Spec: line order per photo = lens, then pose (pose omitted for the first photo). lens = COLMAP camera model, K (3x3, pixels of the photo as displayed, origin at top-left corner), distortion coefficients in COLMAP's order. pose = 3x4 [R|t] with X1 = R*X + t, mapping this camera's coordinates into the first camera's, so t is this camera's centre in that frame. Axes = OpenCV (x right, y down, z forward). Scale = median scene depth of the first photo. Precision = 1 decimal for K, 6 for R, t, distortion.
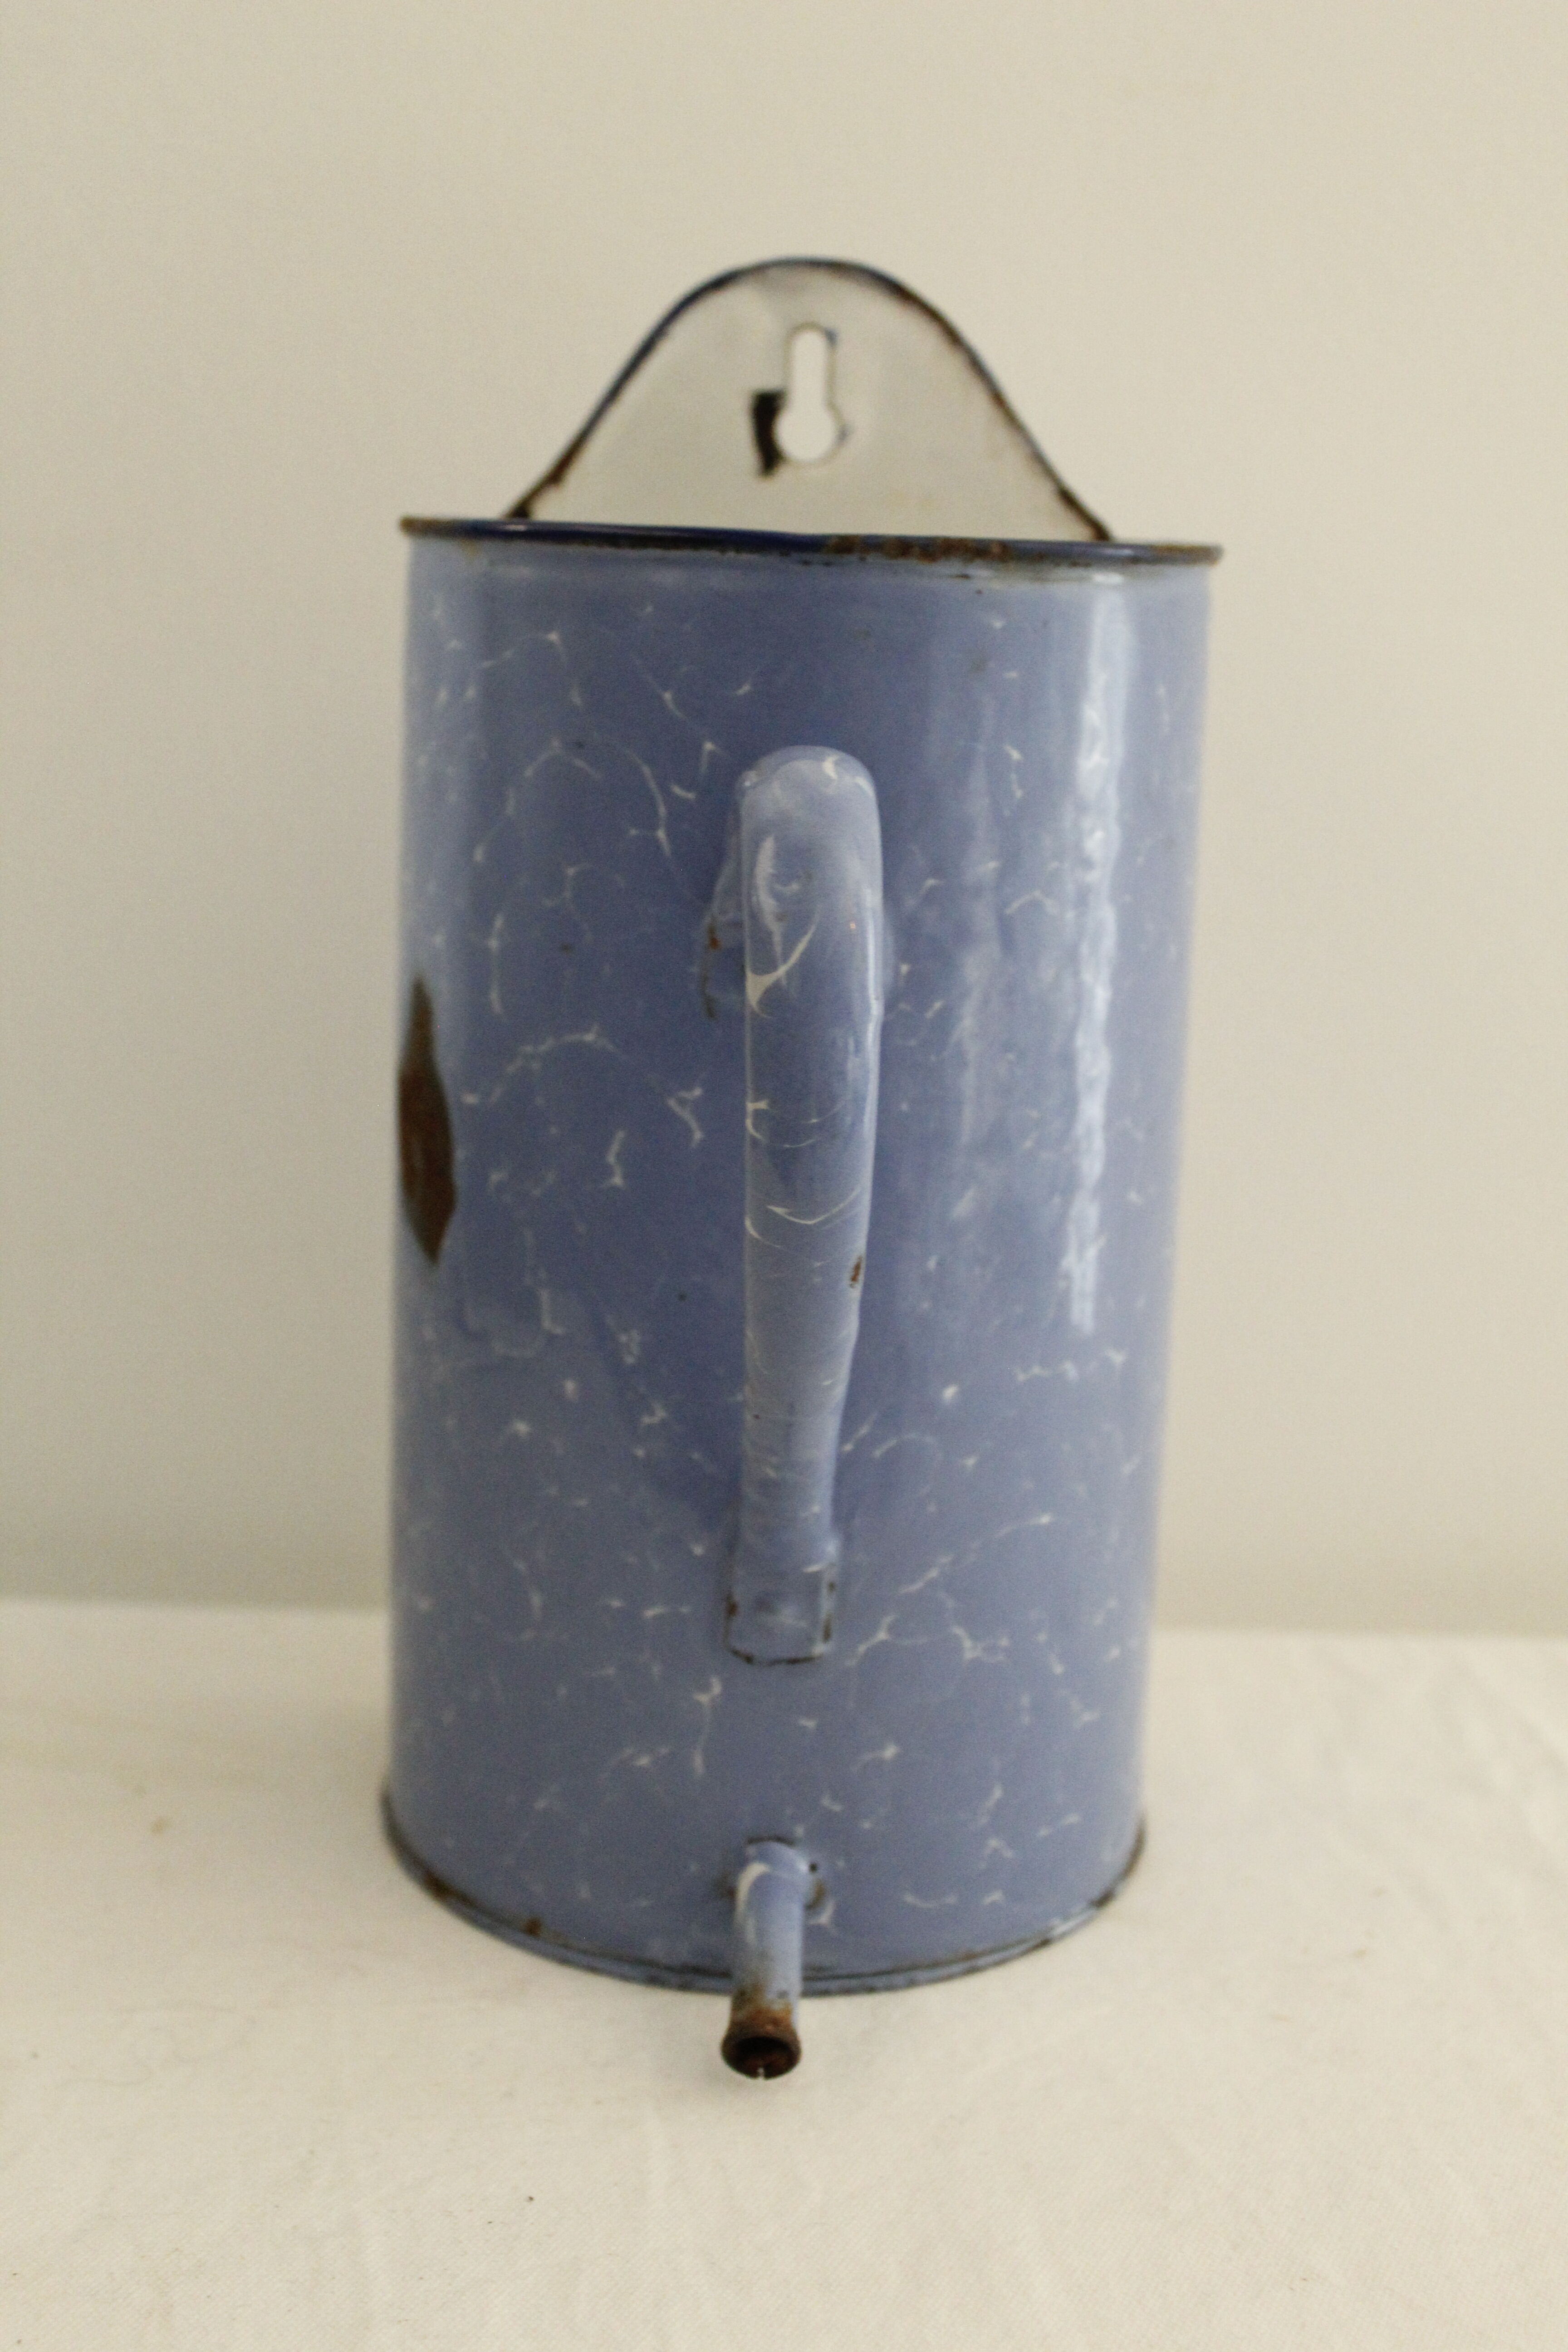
lens RADIAL K [[2699.5, 0, 784.0], [0, 2699.5, 1176.0], [0, 0, 1]] dist [-0.104524, 0.112781]
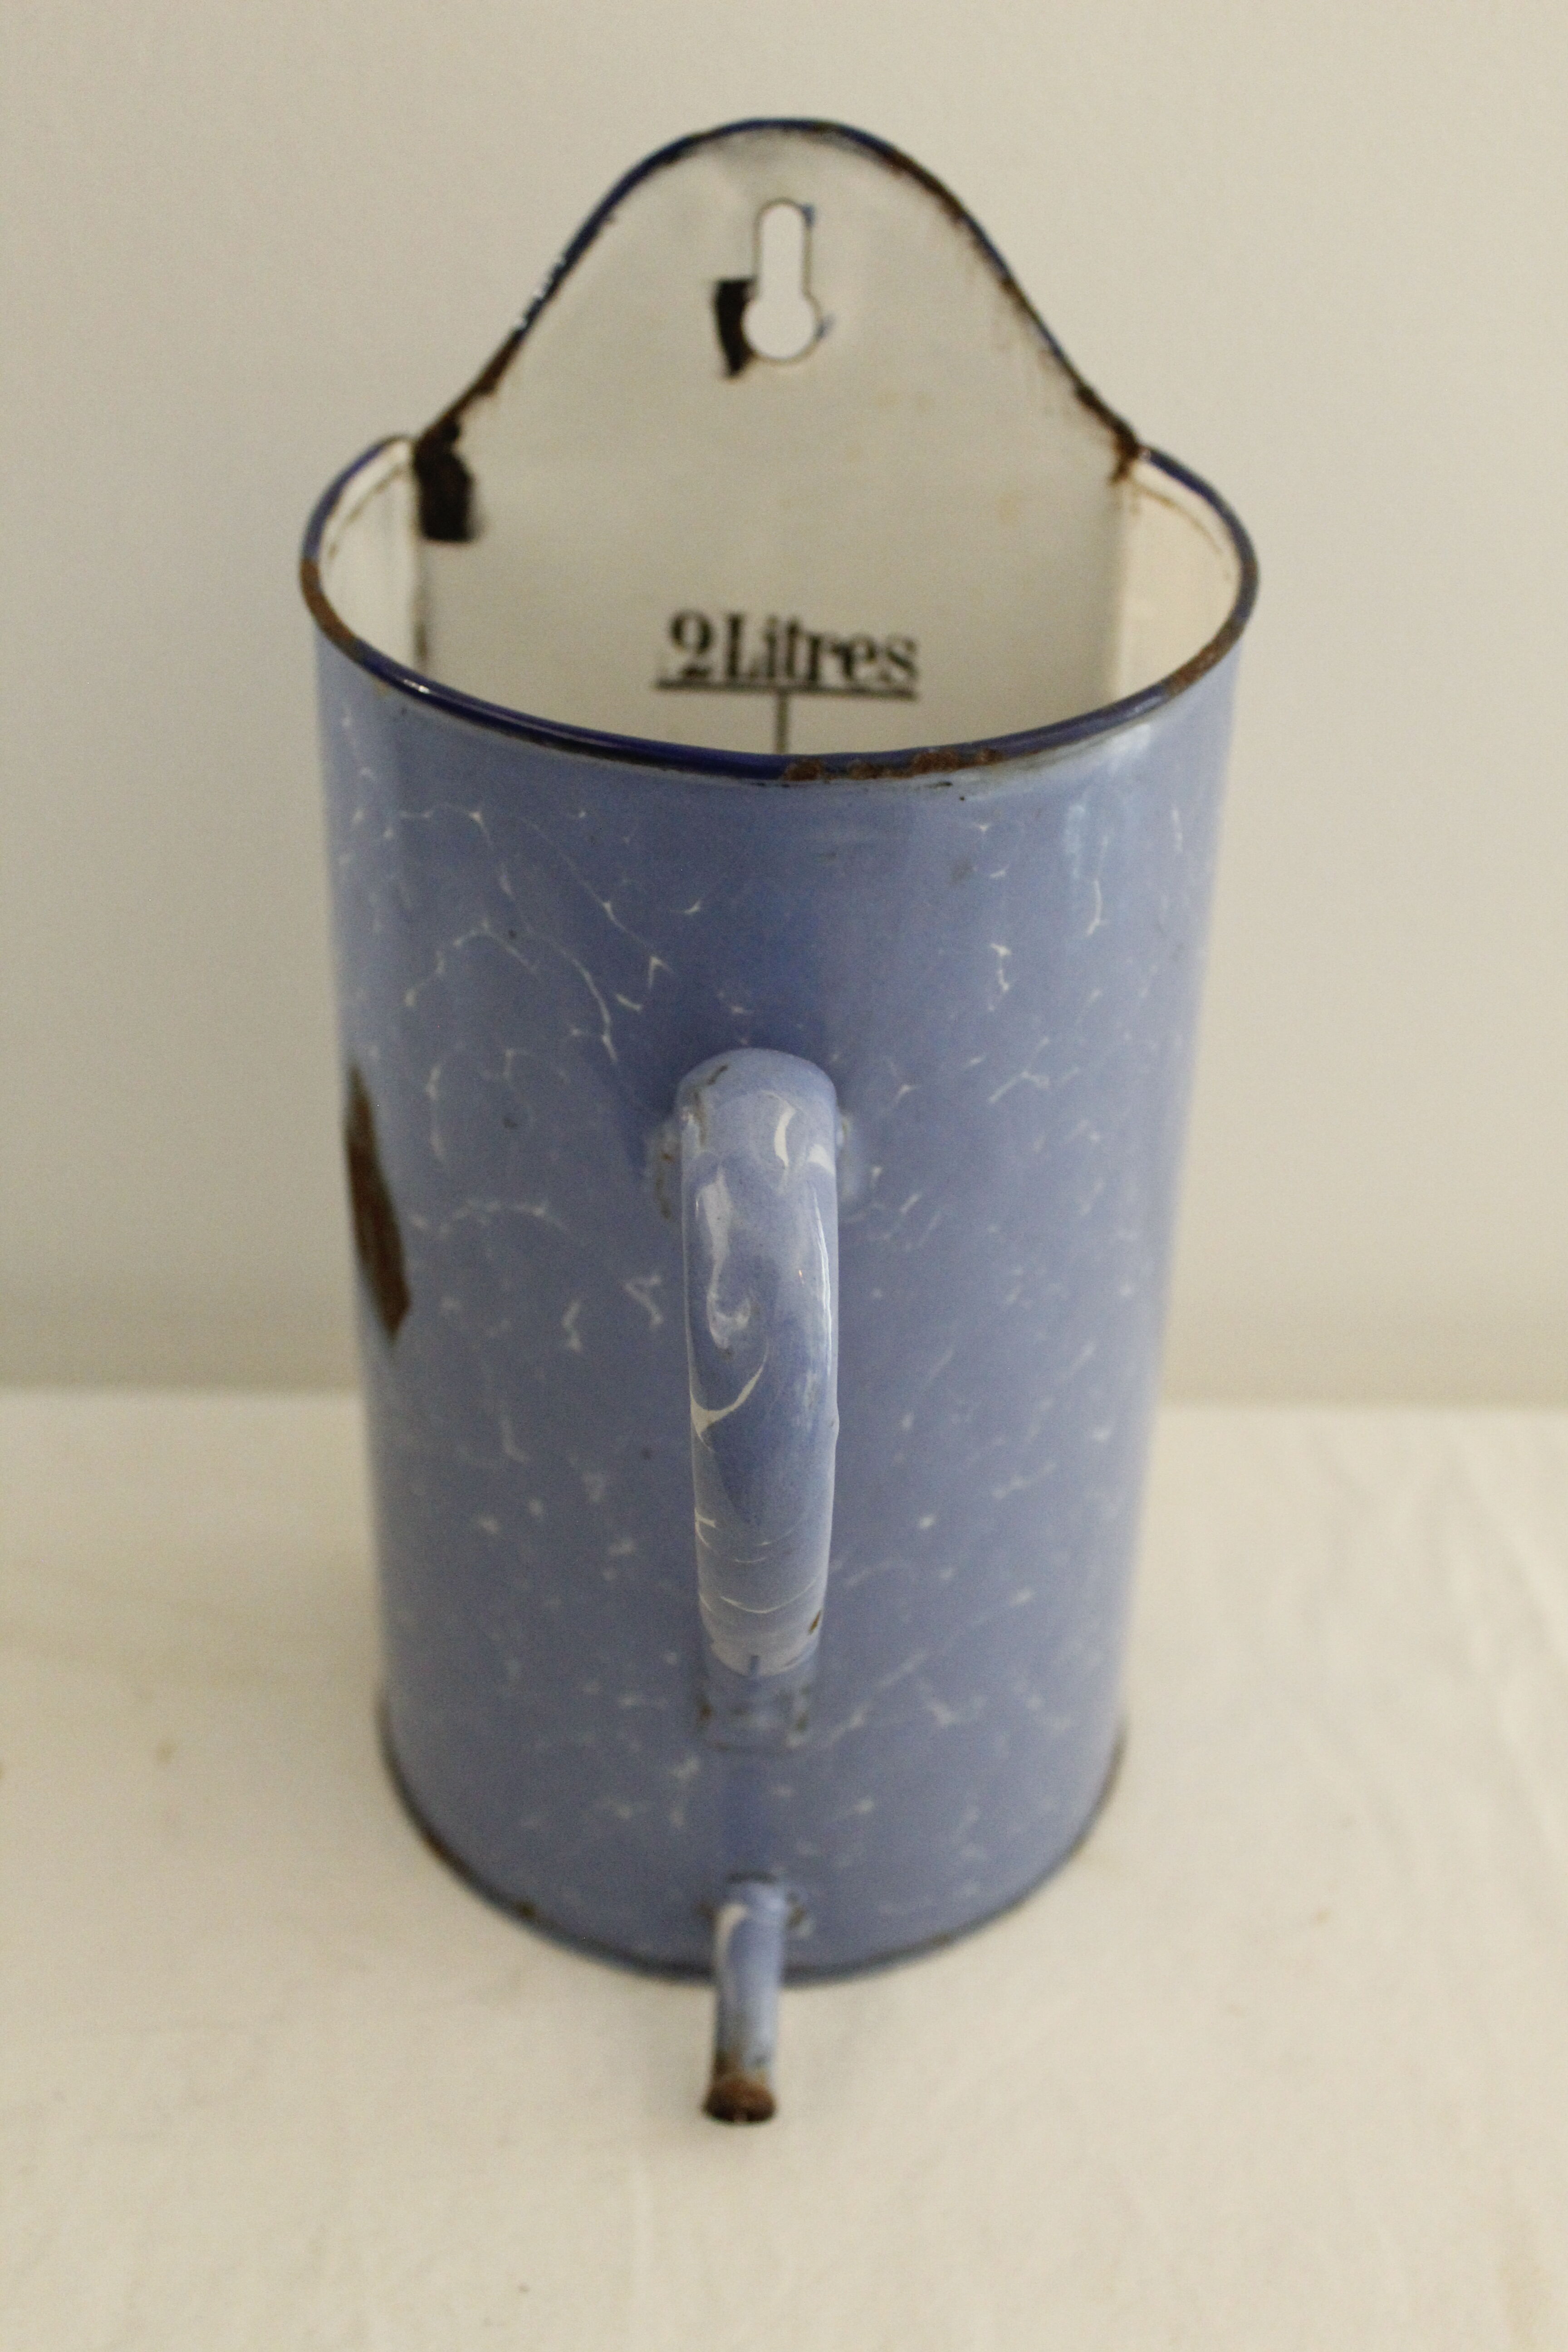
lens RADIAL K [[2699.5, 0, 784.0], [0, 2699.5, 1176.0], [0, 0, 1]] dist [-0.104524, 0.112781]
pose [[0.999835, -0.002652, -0.017966, 0.027989], [0.008831, 0.935440, 0.353376, -0.377622], [0.015869, -0.353476, 0.935309, 0.133935]]
